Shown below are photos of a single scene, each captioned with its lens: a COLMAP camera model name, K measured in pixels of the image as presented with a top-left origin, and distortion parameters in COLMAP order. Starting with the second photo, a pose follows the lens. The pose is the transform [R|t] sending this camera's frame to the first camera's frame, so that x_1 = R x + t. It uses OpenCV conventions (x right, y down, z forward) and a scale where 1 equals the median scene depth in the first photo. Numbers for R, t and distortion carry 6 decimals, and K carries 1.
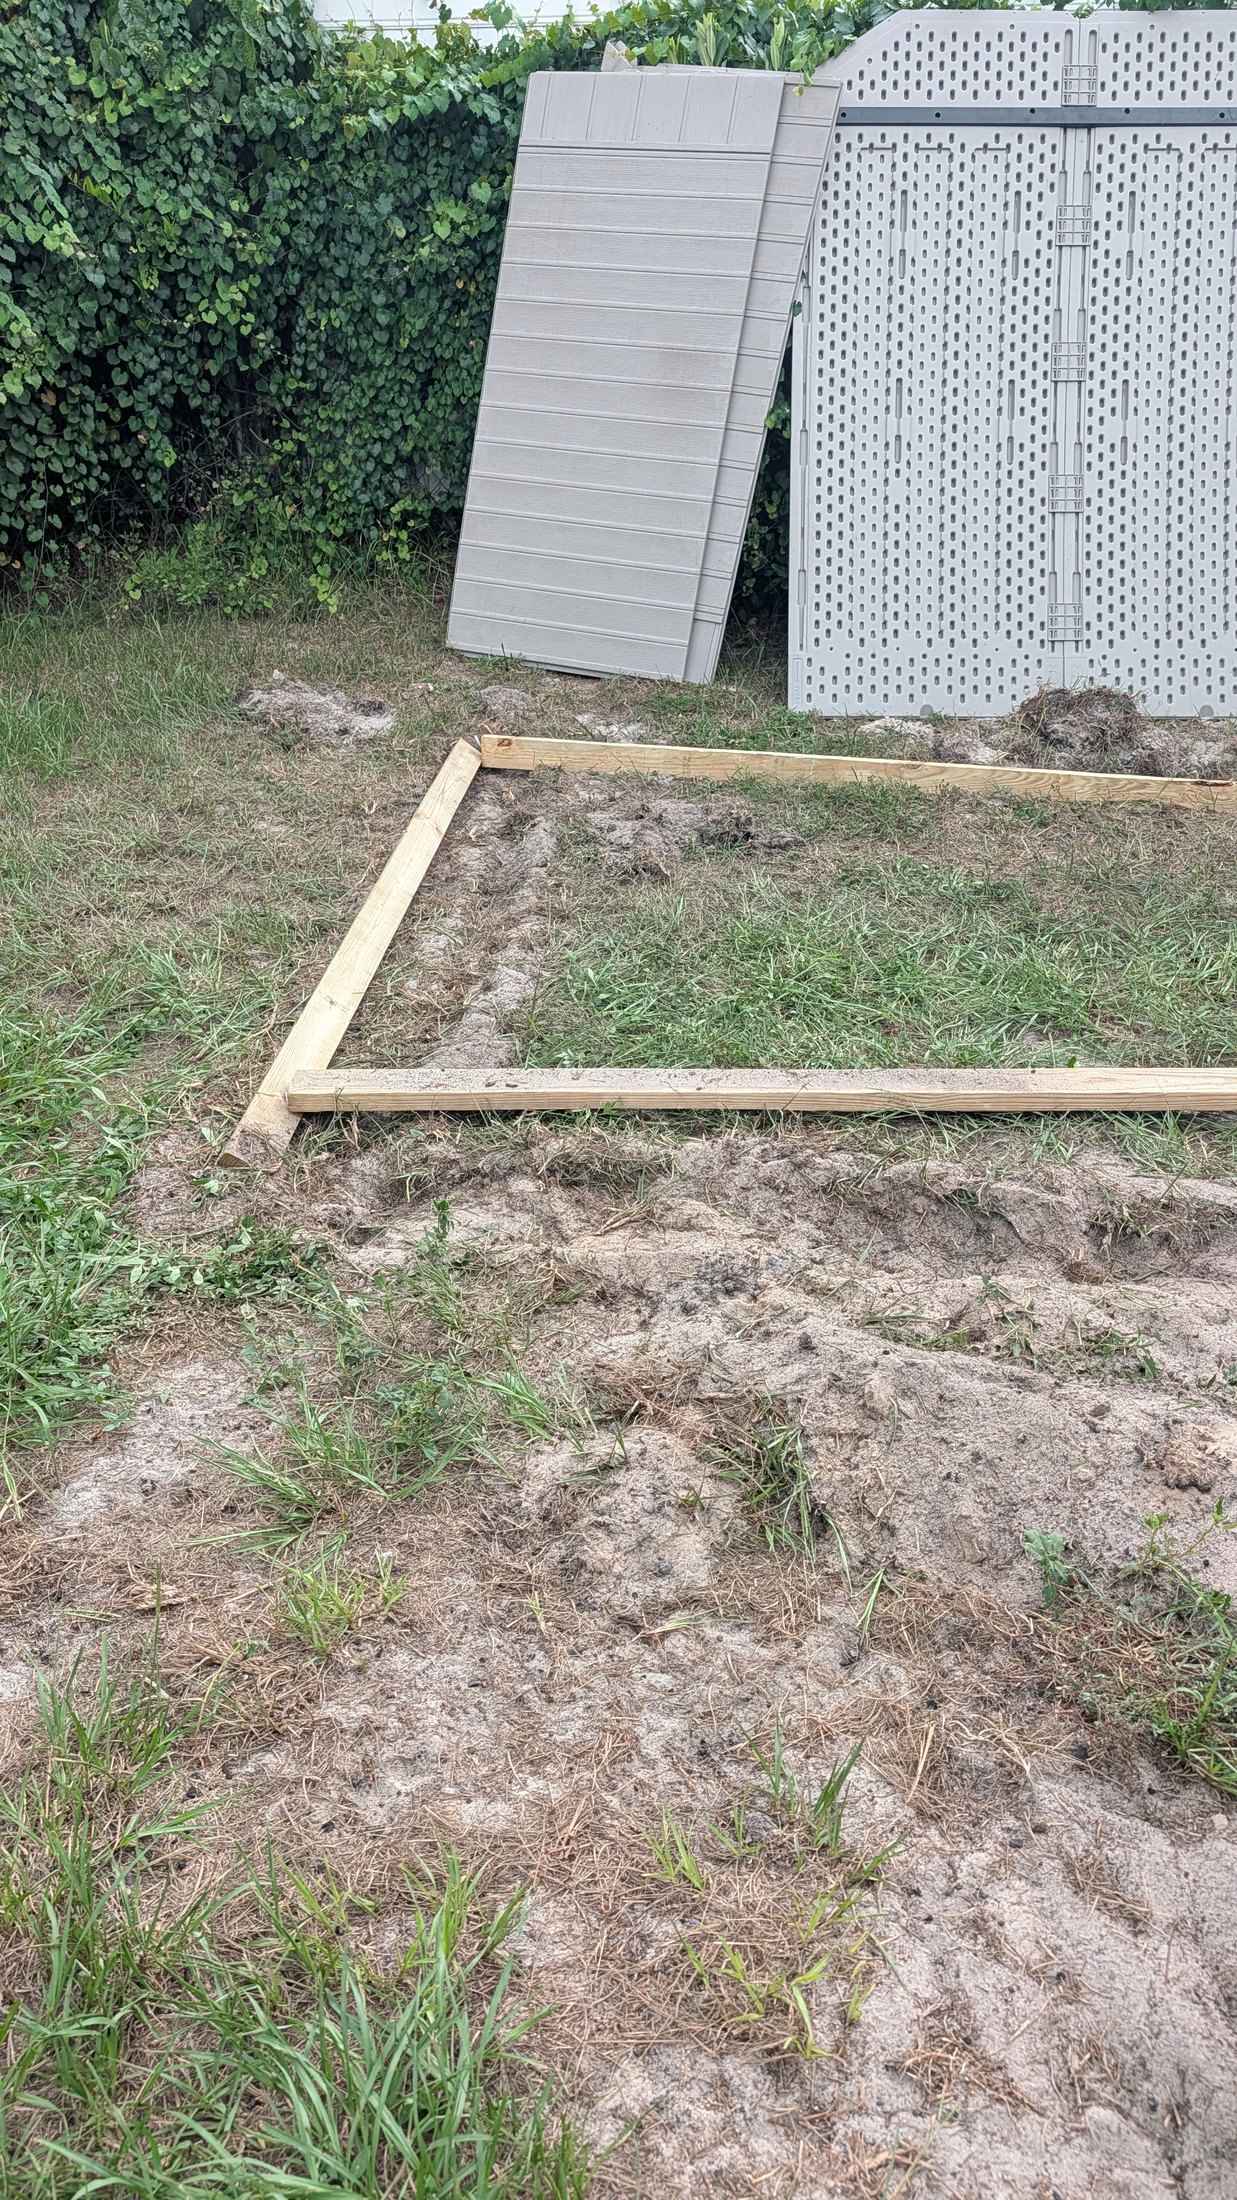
lens RADIAL K [[1545.5, 0, 614.0], [0, 1545.5, 1045.9], [0, 0, 1]] dist [0.054763, -0.054288]
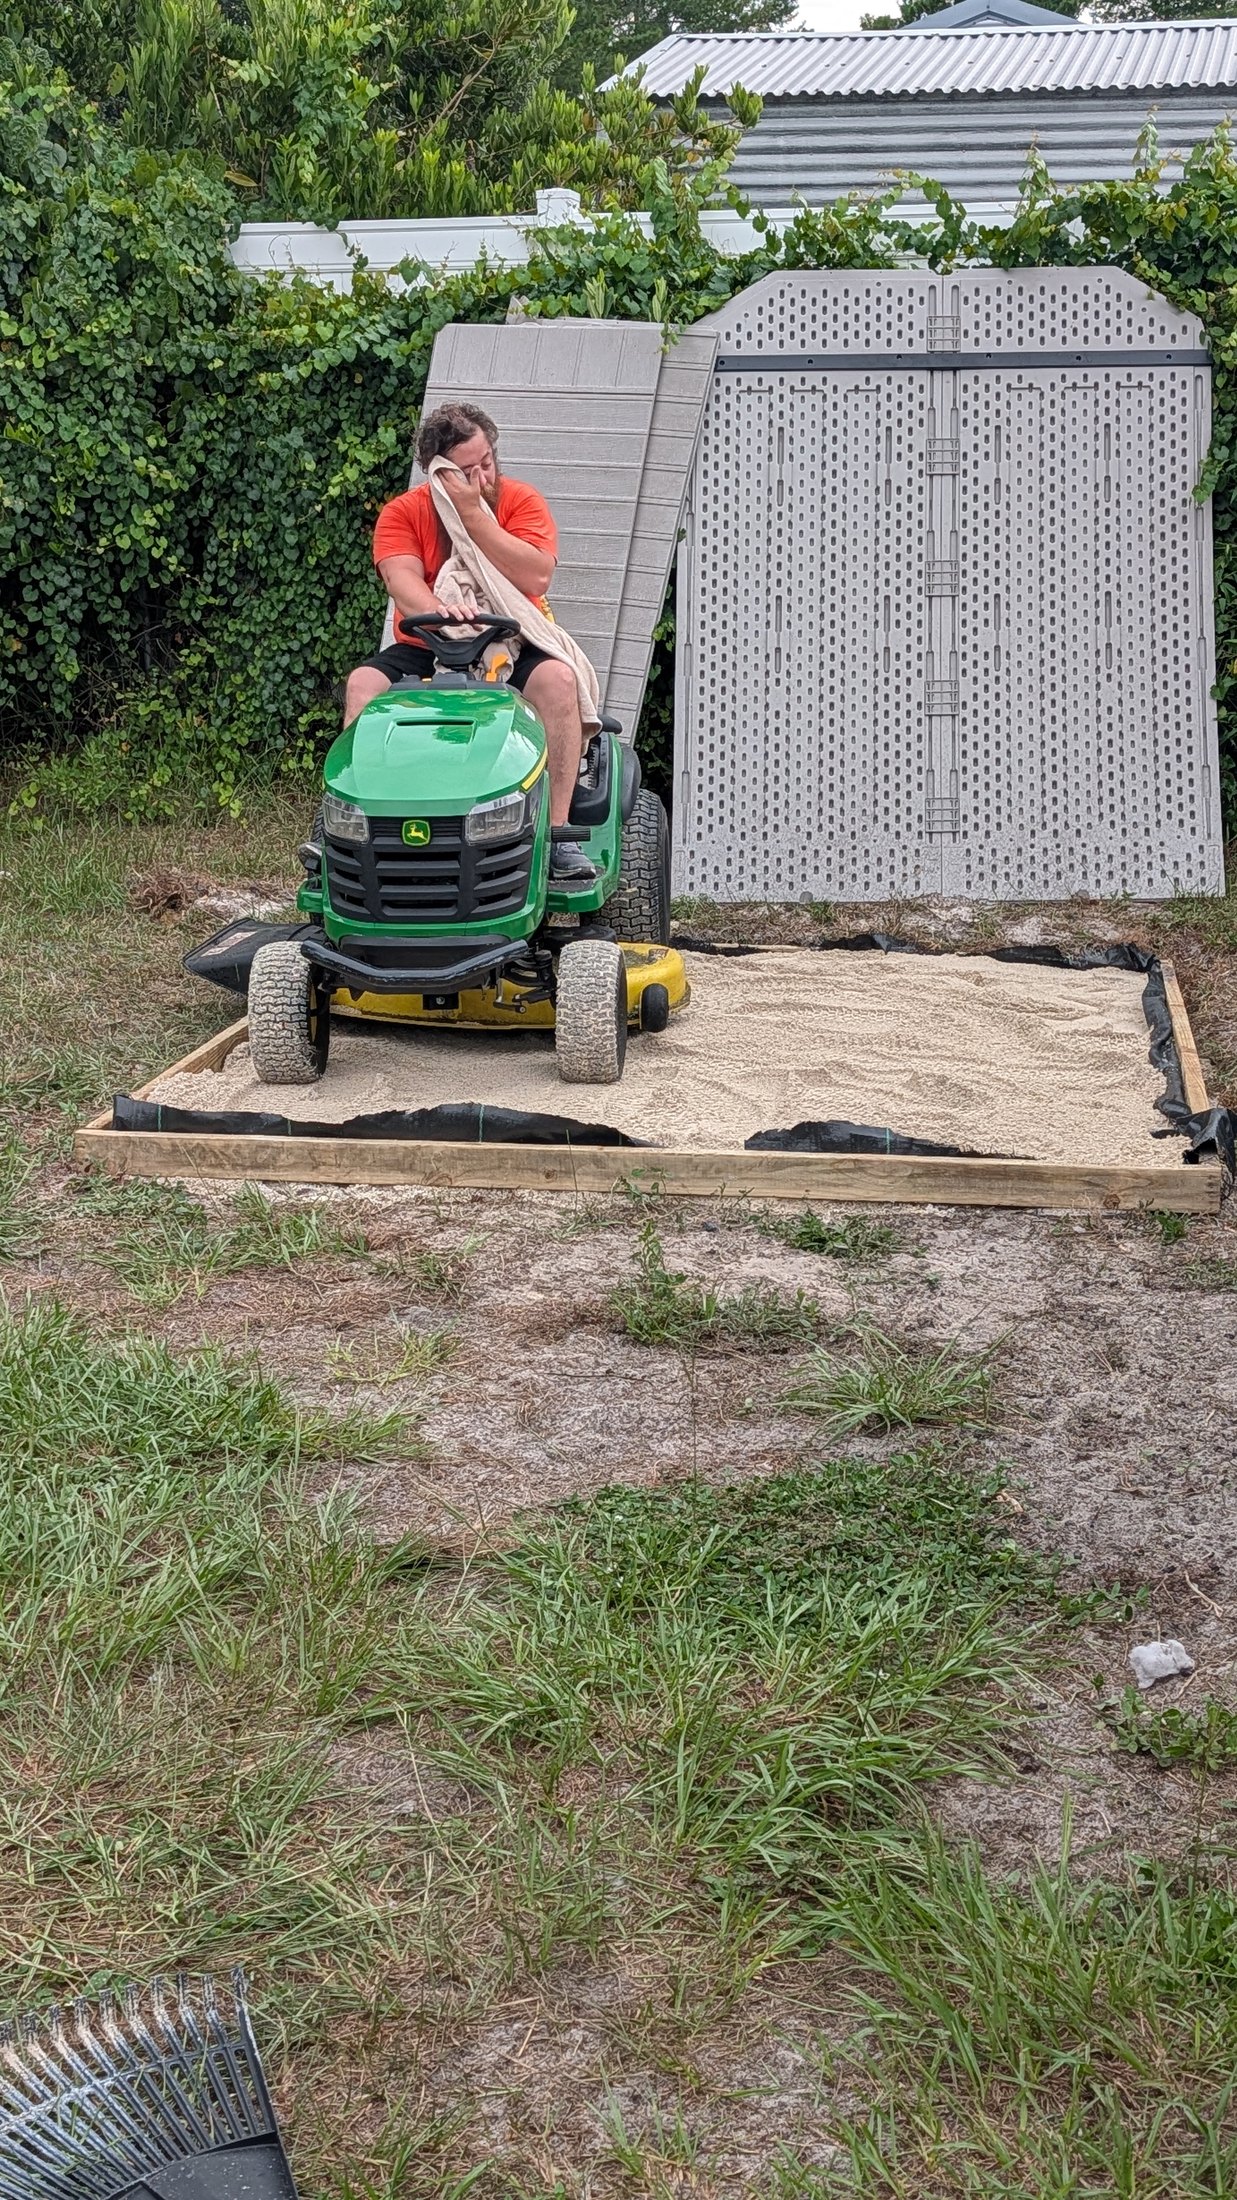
lens RADIAL K [[2474.7, 0, 596.0], [0, 2474.7, 1083.3], [0, 0, 1]] dist [0.191415, -0.578859]
pose [[0.999188, -0.001048, -0.040269, 0.126409], [-0.006654, 0.981635, -0.190655, 0.211224], [0.039729, 0.190768, 0.980831, -0.576621]]
